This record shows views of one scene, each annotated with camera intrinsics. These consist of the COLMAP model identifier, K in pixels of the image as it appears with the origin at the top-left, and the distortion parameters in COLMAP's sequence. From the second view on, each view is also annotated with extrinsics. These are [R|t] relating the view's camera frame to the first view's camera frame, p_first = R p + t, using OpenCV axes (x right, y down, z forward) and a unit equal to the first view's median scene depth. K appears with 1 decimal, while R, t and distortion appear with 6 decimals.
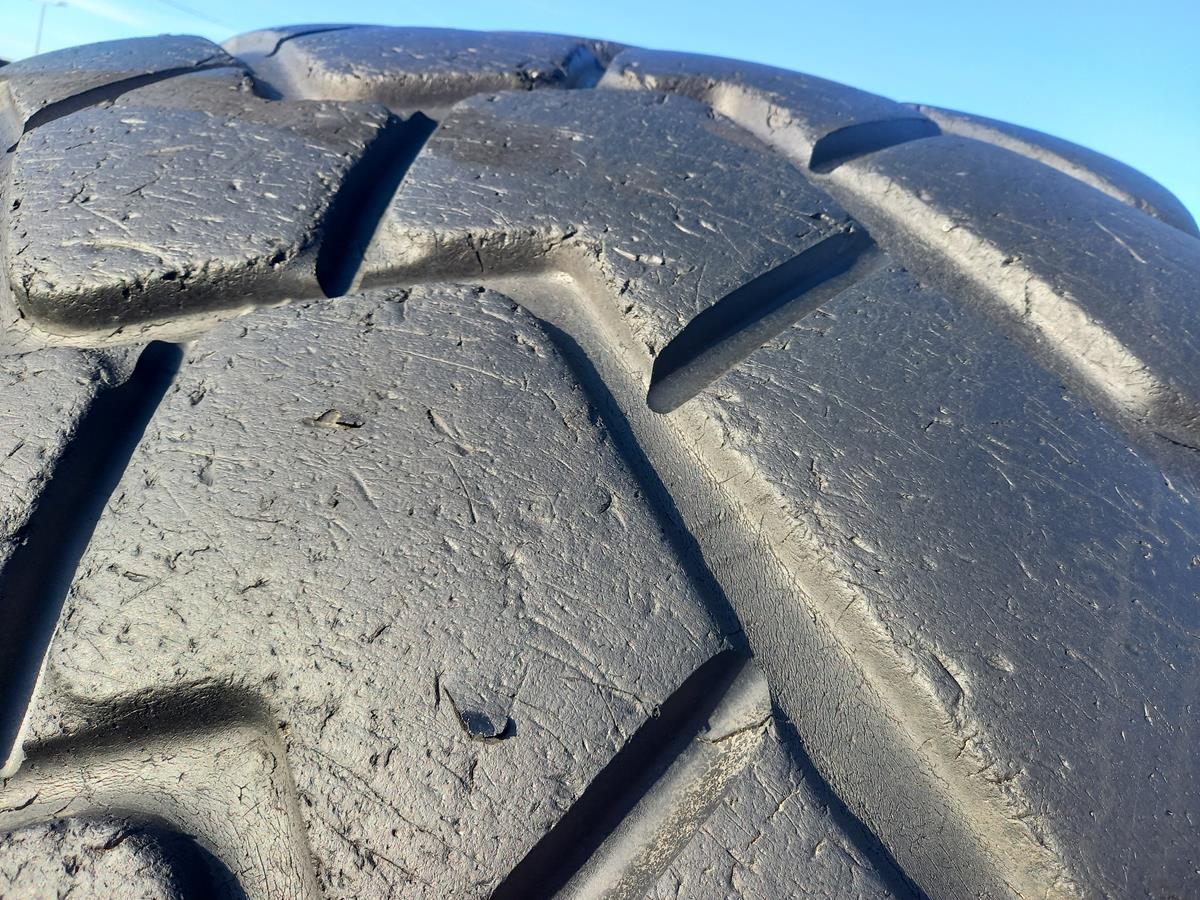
lens RADIAL K [[881.6, 0, 600.0], [0, 881.6, 450.0], [0, 0, 1]] dist [0.028352, -0.023856]
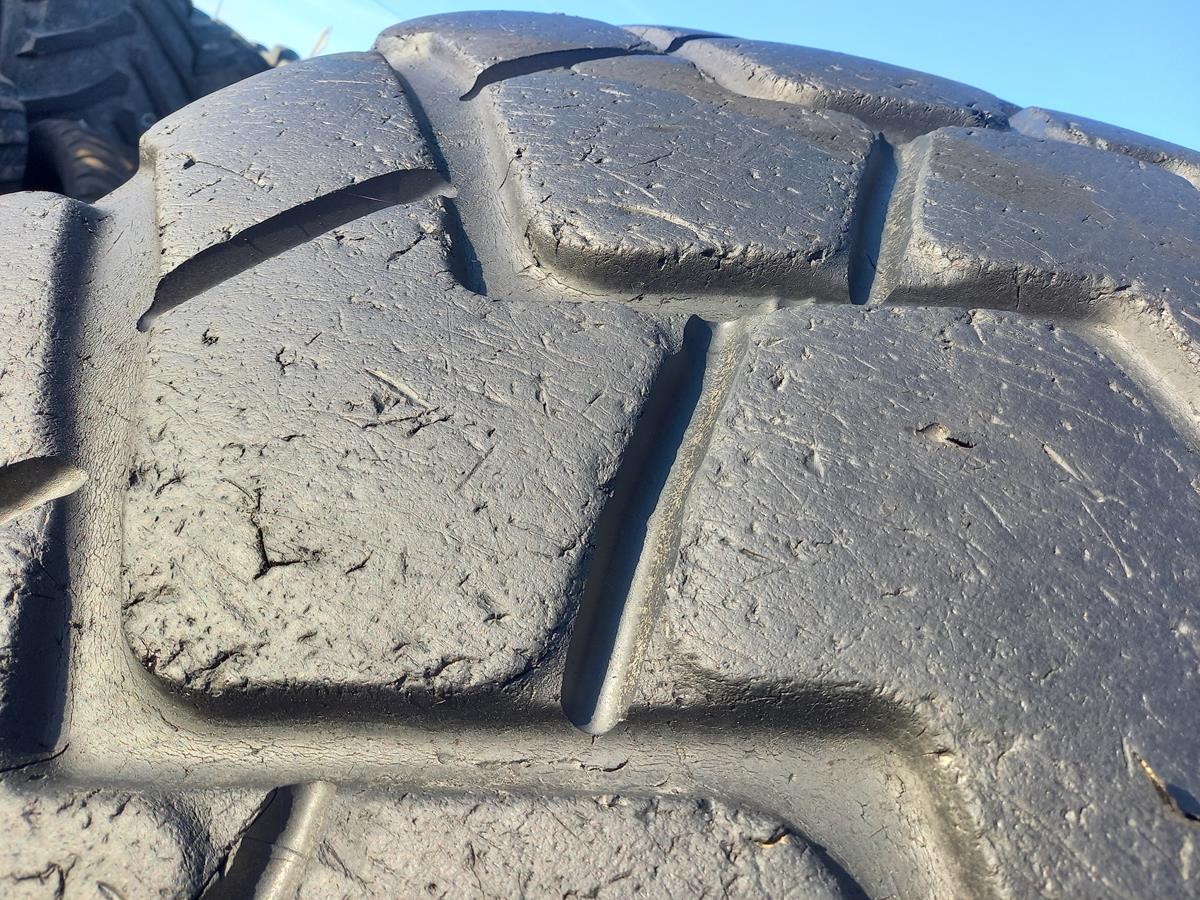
lens RADIAL K [[881.6, 0, 600.0], [0, 881.6, 450.0], [0, 0, 1]] dist [0.028352, -0.023856]
pose [[0.977252, 0.202048, -0.064461, -0.492956], [-0.204272, 0.978456, -0.029944, 0.070799], [0.057022, 0.042431, 0.997471, 0.027014]]
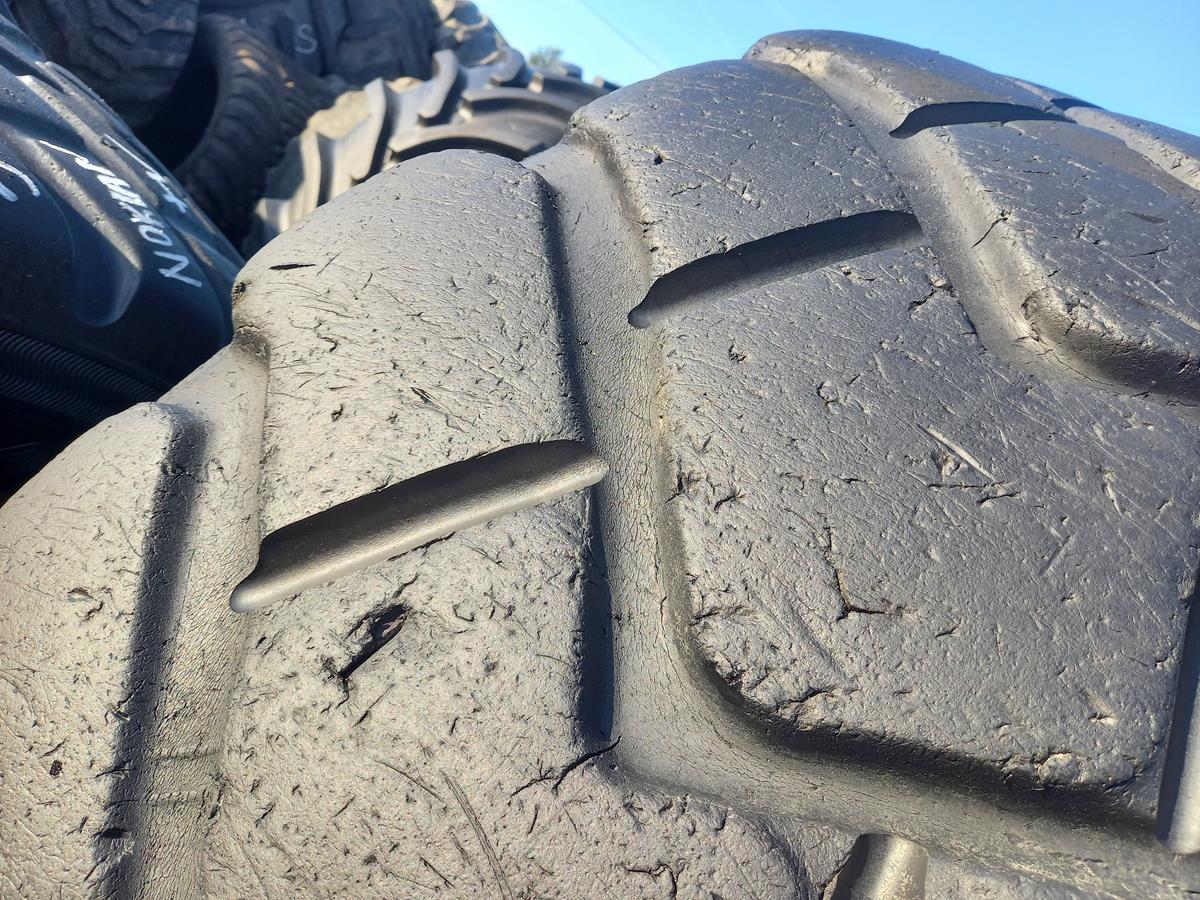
lens RADIAL K [[878.5, 0, 600.0], [0, 878.5, 450.0], [0, 0, 1]] dist [0.044342, -0.065299]
pose [[0.911658, 0.399498, -0.096333, -0.982721], [-0.400912, 0.916102, 0.005049, 0.159177], [0.090268, 0.034019, 0.995336, -0.020957]]
